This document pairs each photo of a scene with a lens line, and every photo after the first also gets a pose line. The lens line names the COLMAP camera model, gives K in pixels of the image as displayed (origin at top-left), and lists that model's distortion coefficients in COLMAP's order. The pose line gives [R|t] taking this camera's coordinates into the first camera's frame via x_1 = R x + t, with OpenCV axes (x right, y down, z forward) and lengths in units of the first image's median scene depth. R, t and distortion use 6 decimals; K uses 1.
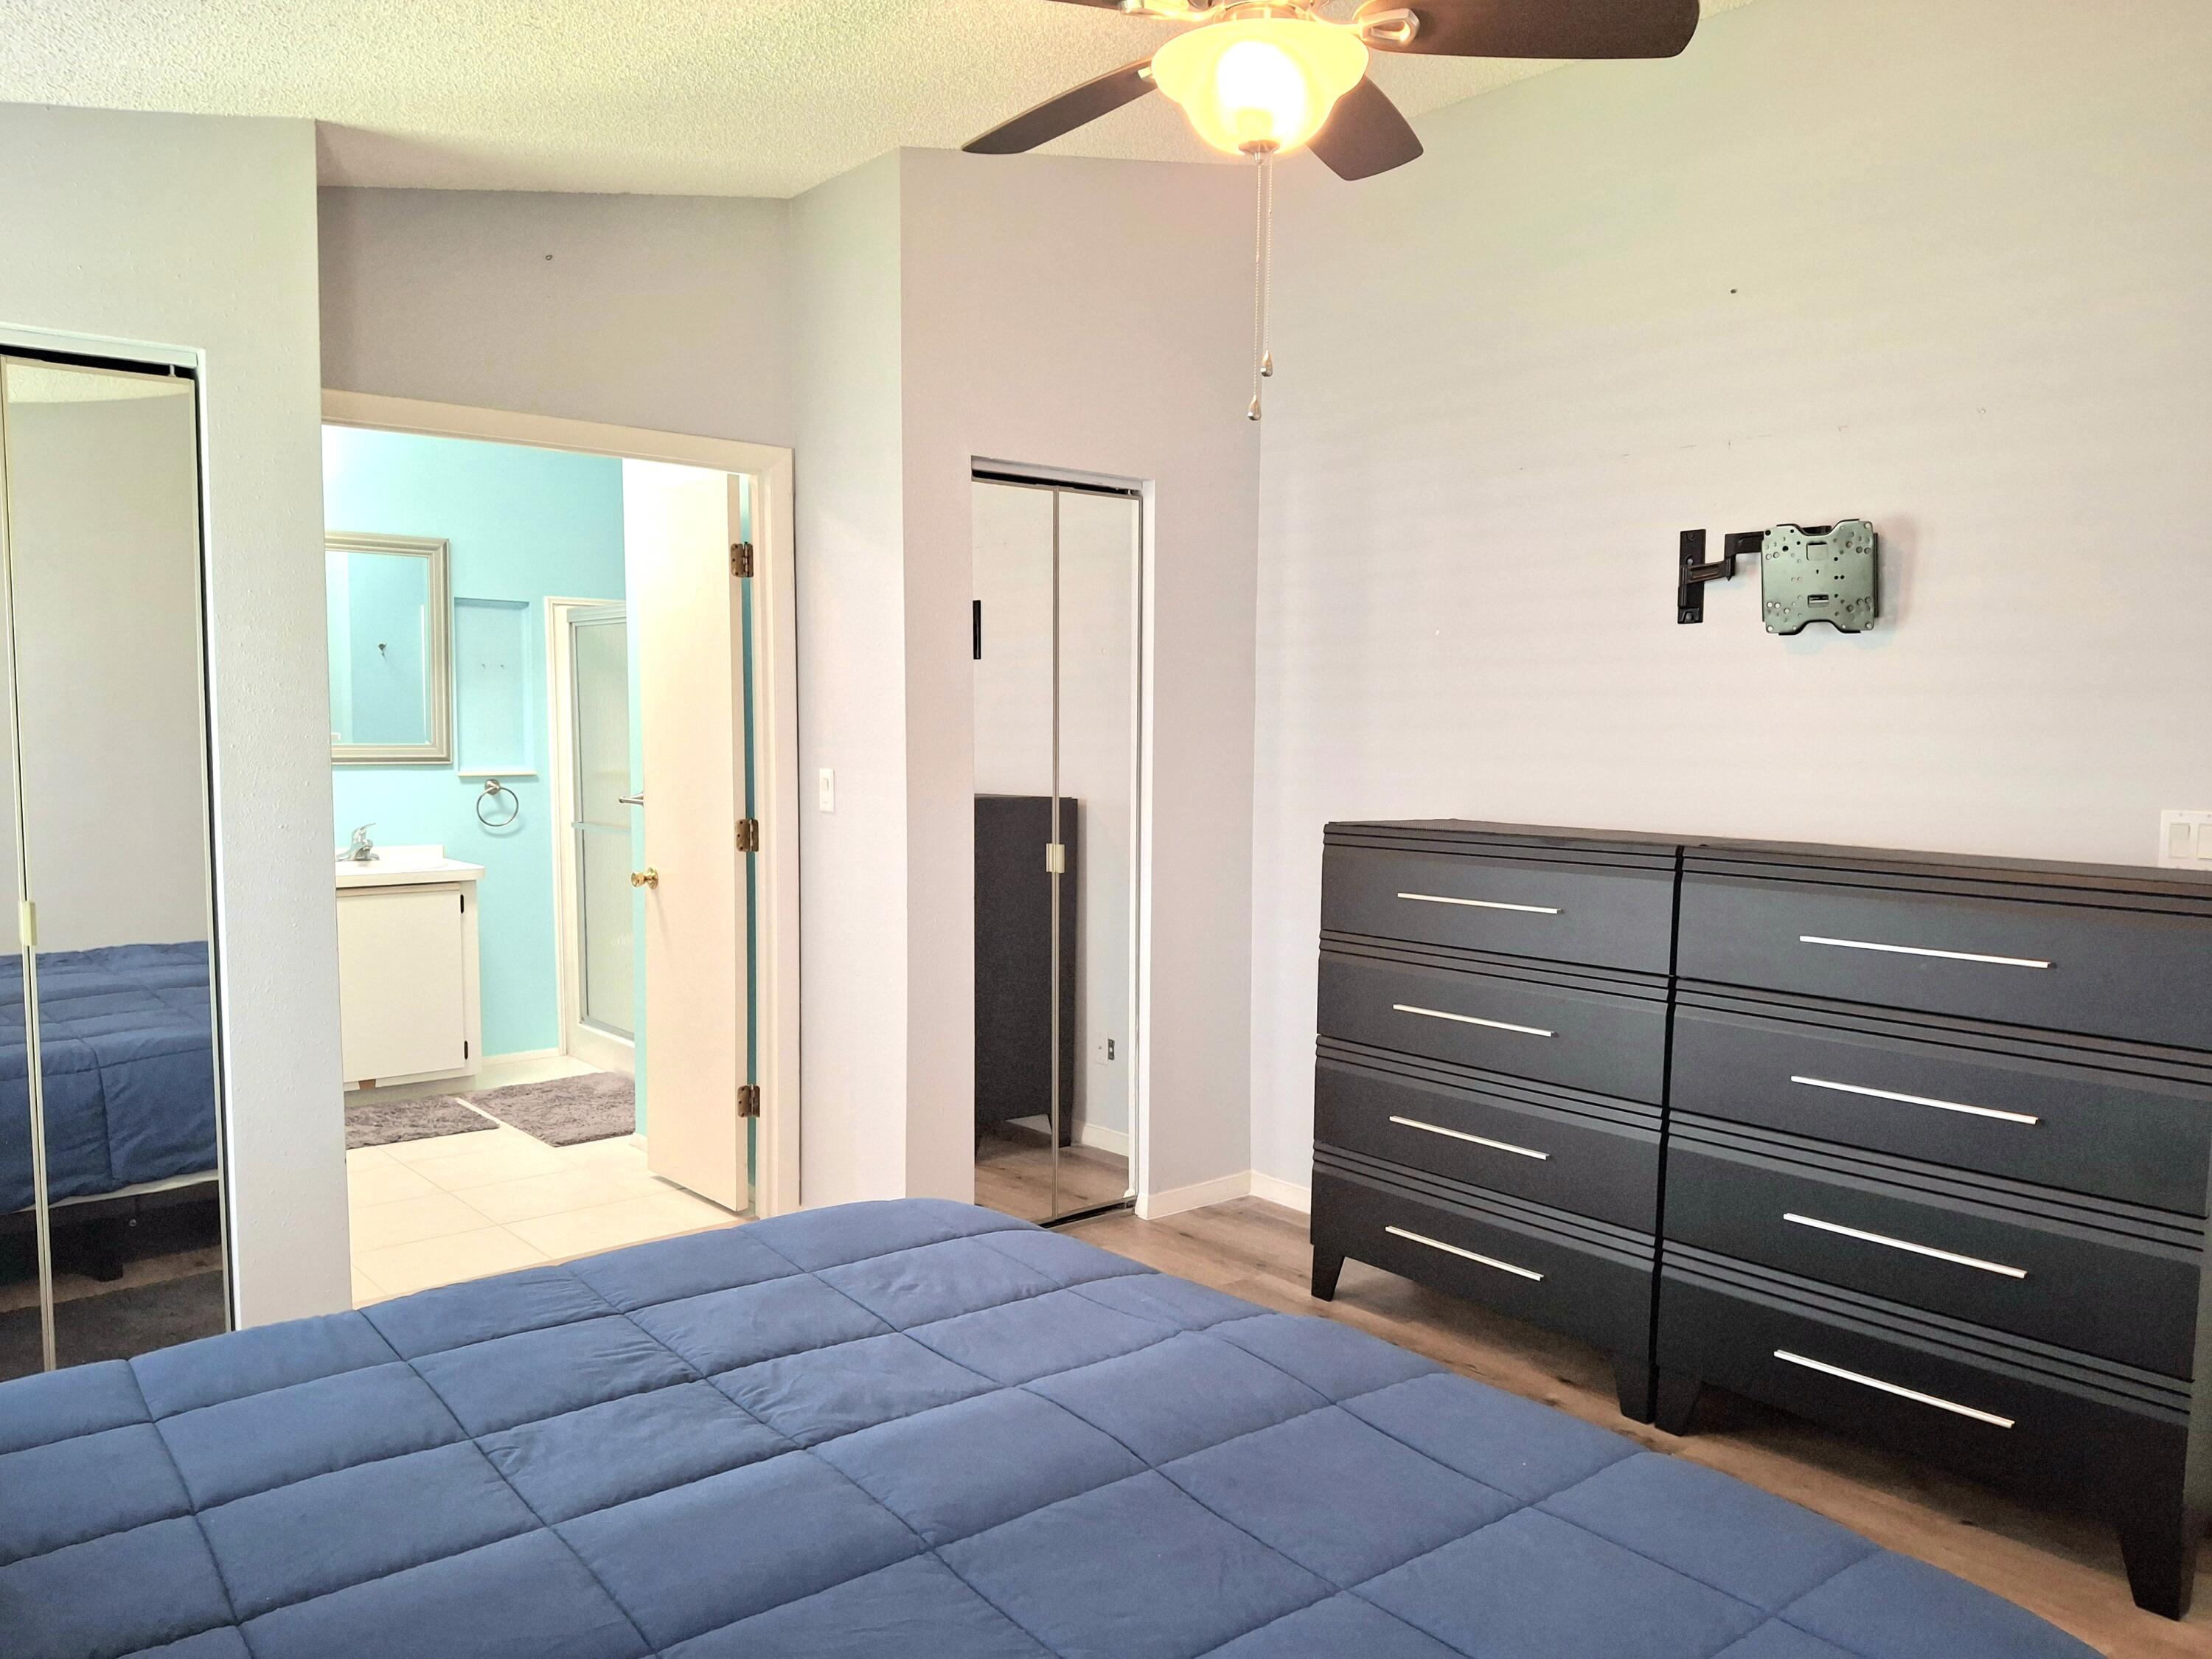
lens RADIAL K [[1648.5, 0, 1106.0], [0, 1648.5, 829.5], [0, 0, 1]] dist [0.113113, -0.214308]
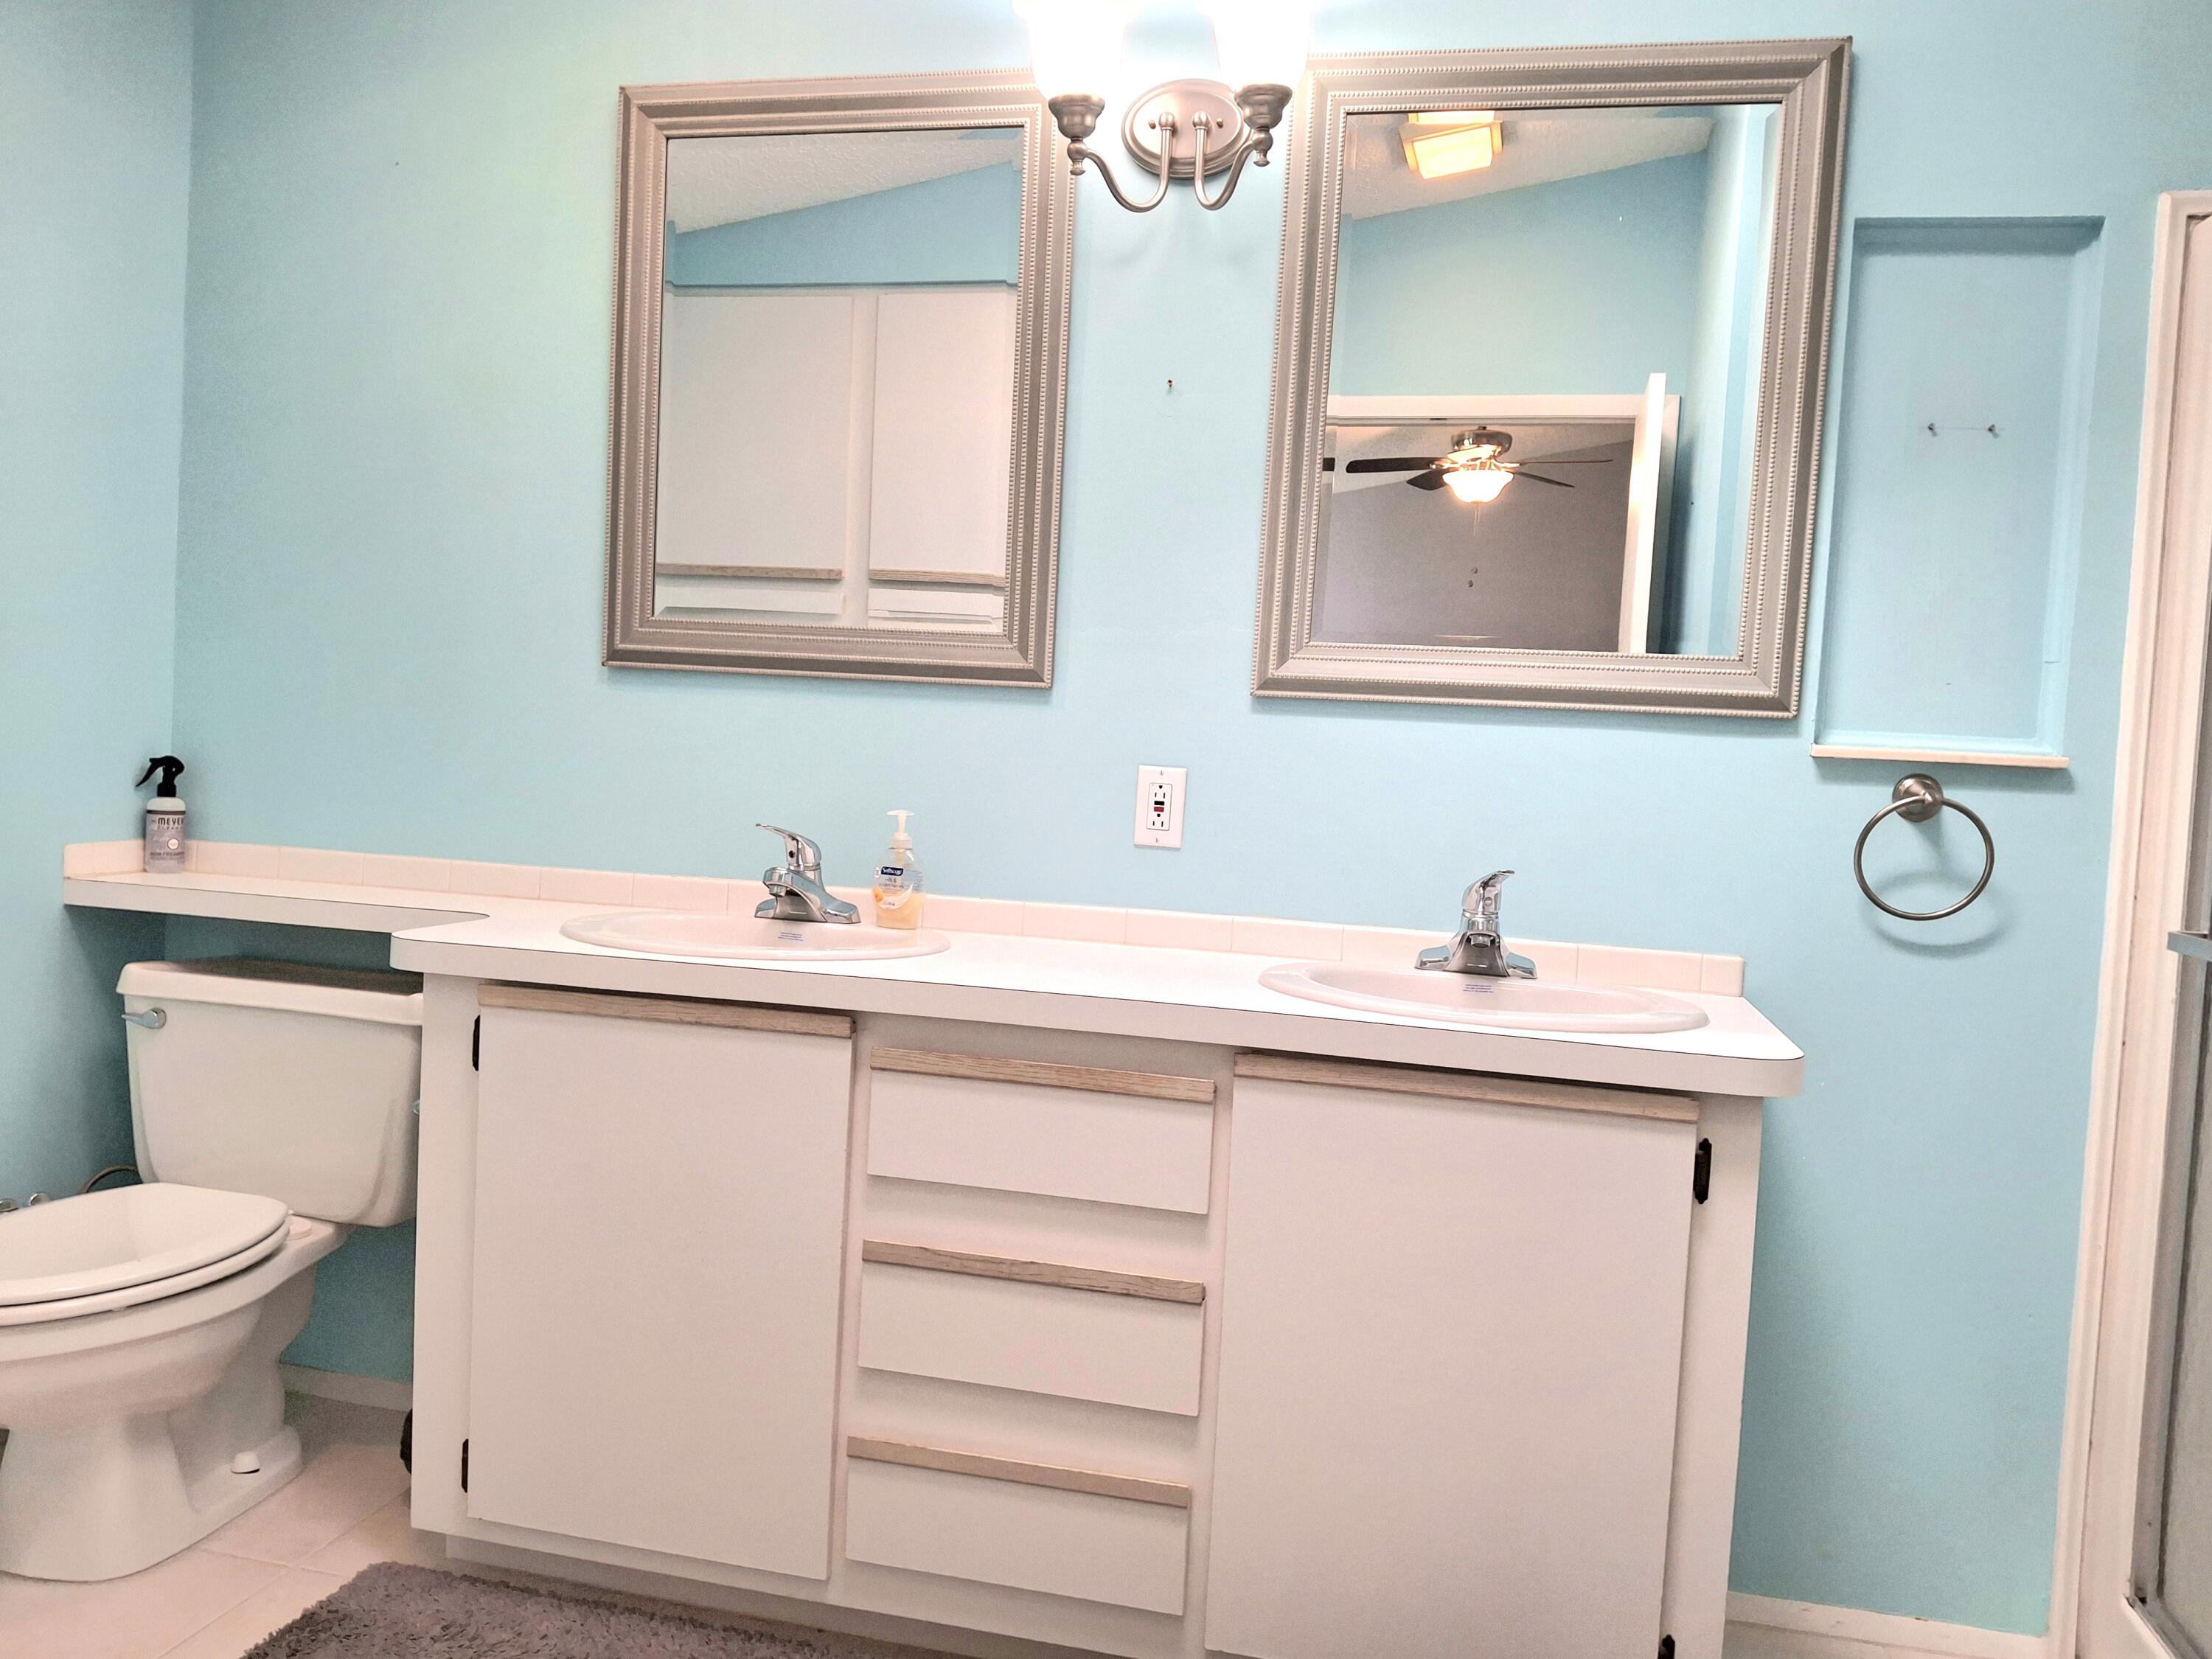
lens RADIAL K [[1648.5, 0, 1106.0], [0, 1648.5, 829.5], [0, 0, 1]] dist [0.113113, -0.214308]
pose [[0.611975, 0.056988, -0.788821, -0.211361], [-0.108511, 0.994018, -0.012372, 0.001475], [0.783398, 0.093167, 0.614498, 0.686817]]
